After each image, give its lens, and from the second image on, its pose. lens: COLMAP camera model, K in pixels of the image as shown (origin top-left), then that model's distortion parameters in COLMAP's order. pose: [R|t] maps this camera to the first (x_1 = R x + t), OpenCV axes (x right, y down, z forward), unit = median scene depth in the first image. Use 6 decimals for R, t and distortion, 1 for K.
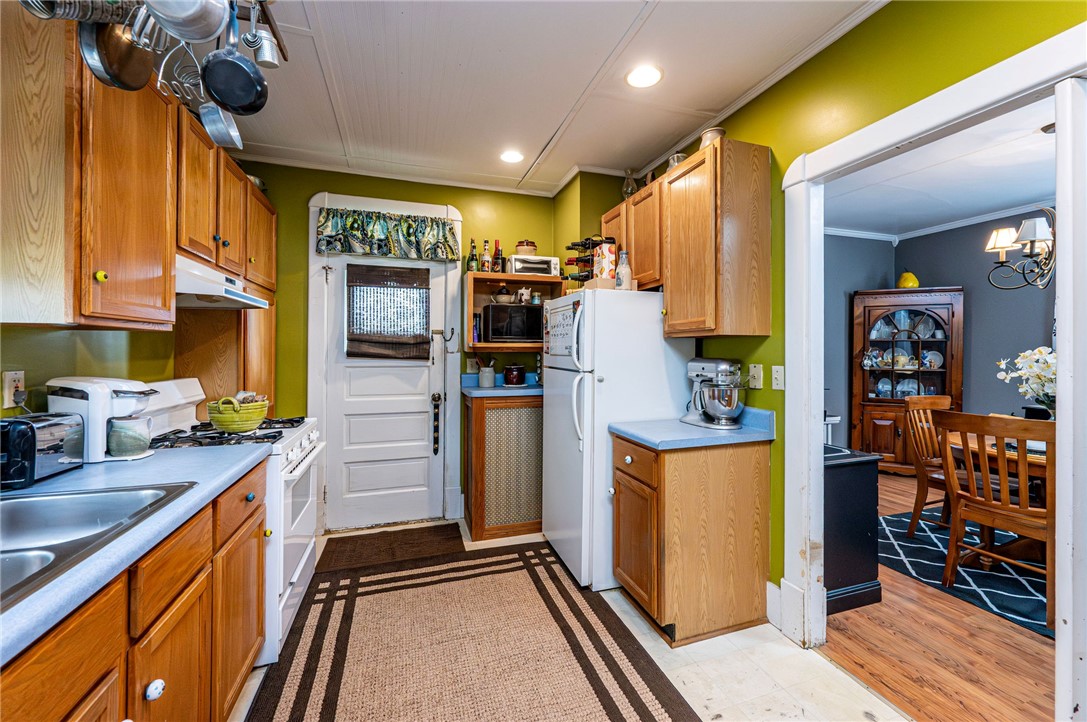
lens RADIAL K [[440.6, 0, 550.2], [0, 440.6, 352.2], [0, 0, 1]] dist [-0.003120, 0.000974]
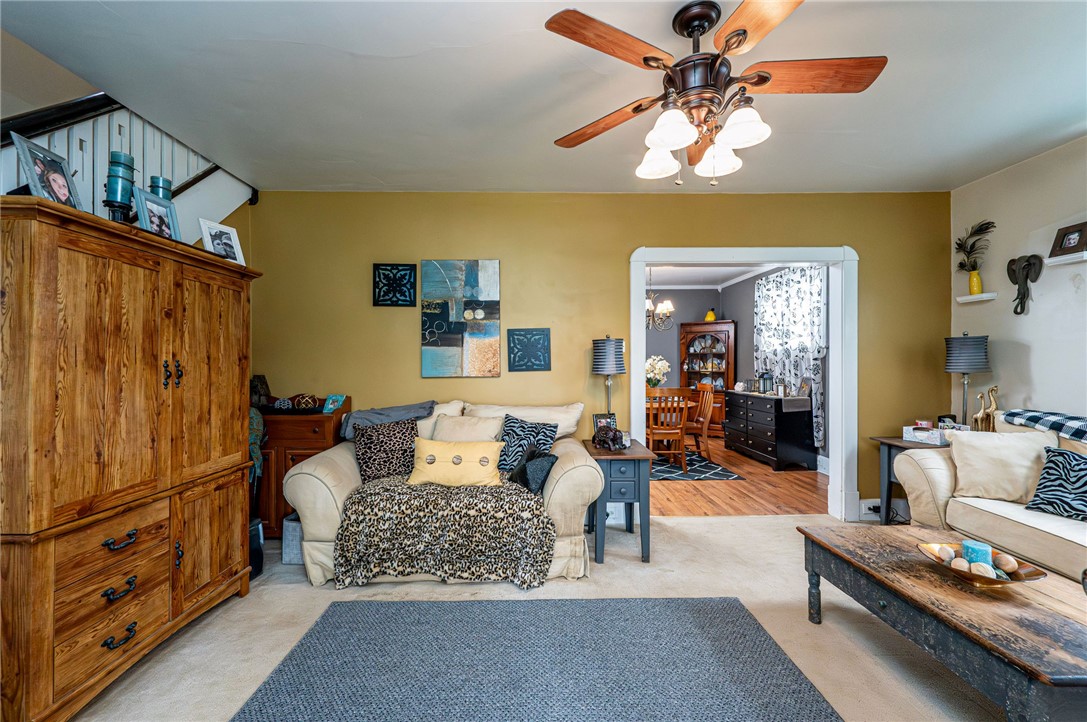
lens RADIAL K [[440.6, 0, 540.9], [0, 440.6, 363.0], [0, 0, 1]] dist [-0.003120, 0.000974]
pose [[0.949718, -0.003170, -0.313091, 1.167822], [0.003587, 0.999993, 0.000755, 0.007534], [0.313086, -0.001841, 0.949723, -1.157709]]
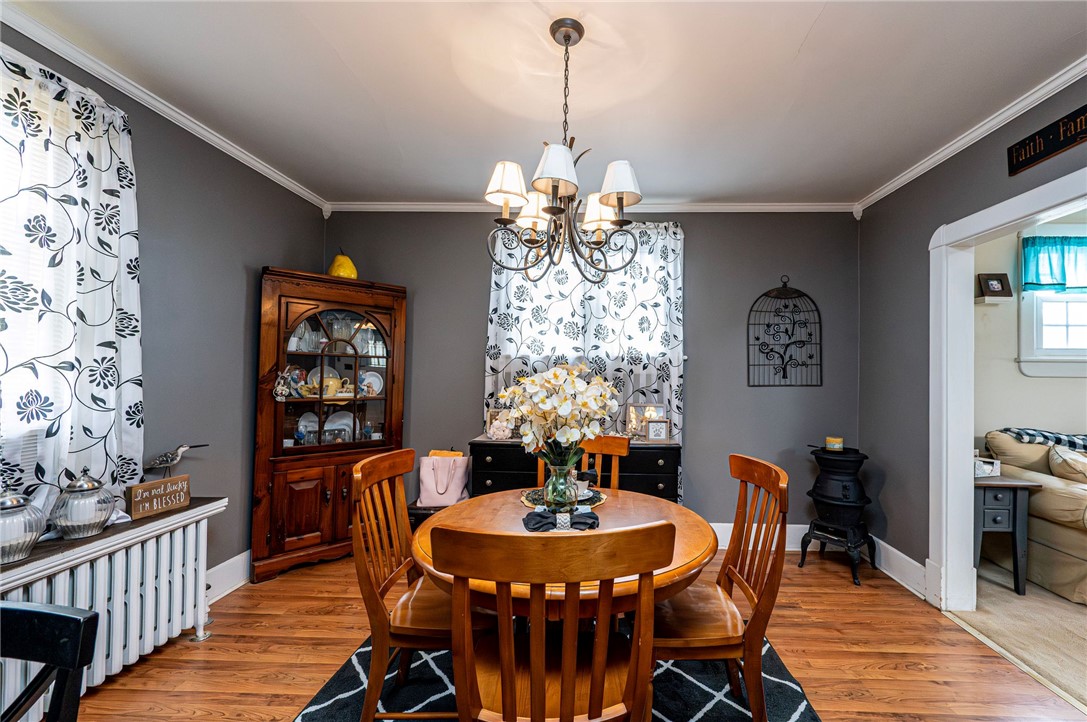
lens RADIAL K [[440.6, 0, 579.2], [0, 440.6, 368.4], [0, 0, 1]] dist [-0.003120, 0.000974]
pose [[0.367011, 0.016480, 0.930071, 0.499090], [-0.012462, 0.999840, -0.012799, -0.004708], [-0.930133, -0.006893, 0.367157, 0.646828]]
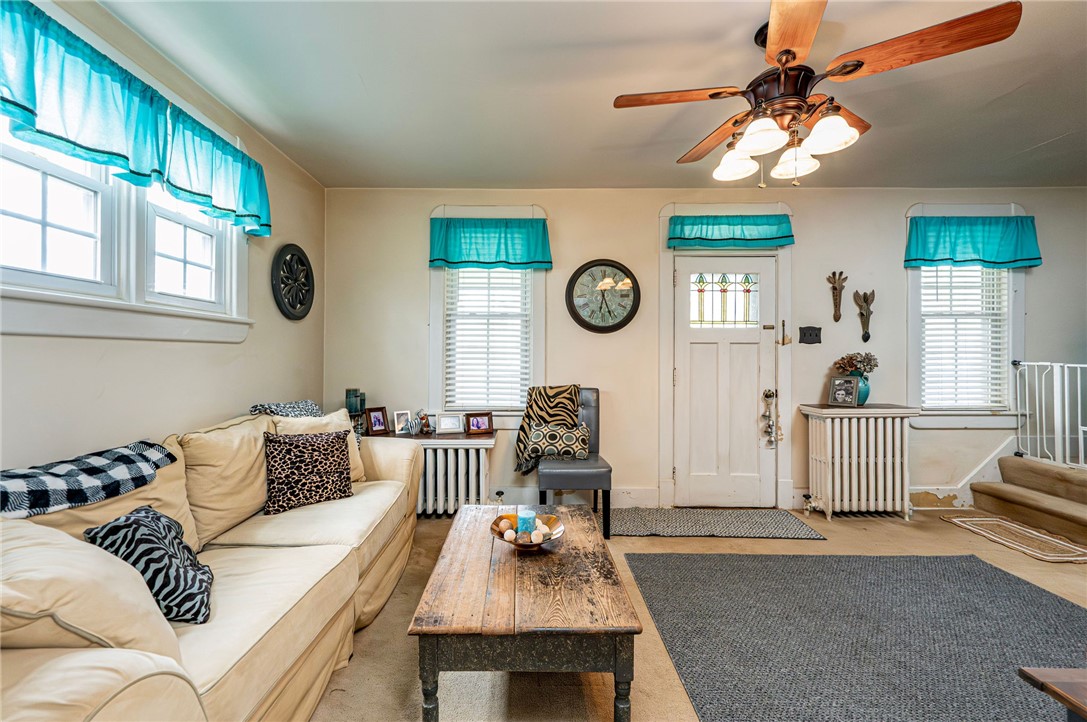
lens RADIAL K [[440.6, 0, 508.1], [0, 440.6, 352.9], [0, 0, 1]] dist [-0.003120, 0.000974]
pose [[-0.932012, -0.001366, 0.362424, 1.321478], [-0.002736, 0.999991, -0.003266, 0.009857], [-0.362417, -0.004036, -0.932007, 0.172500]]
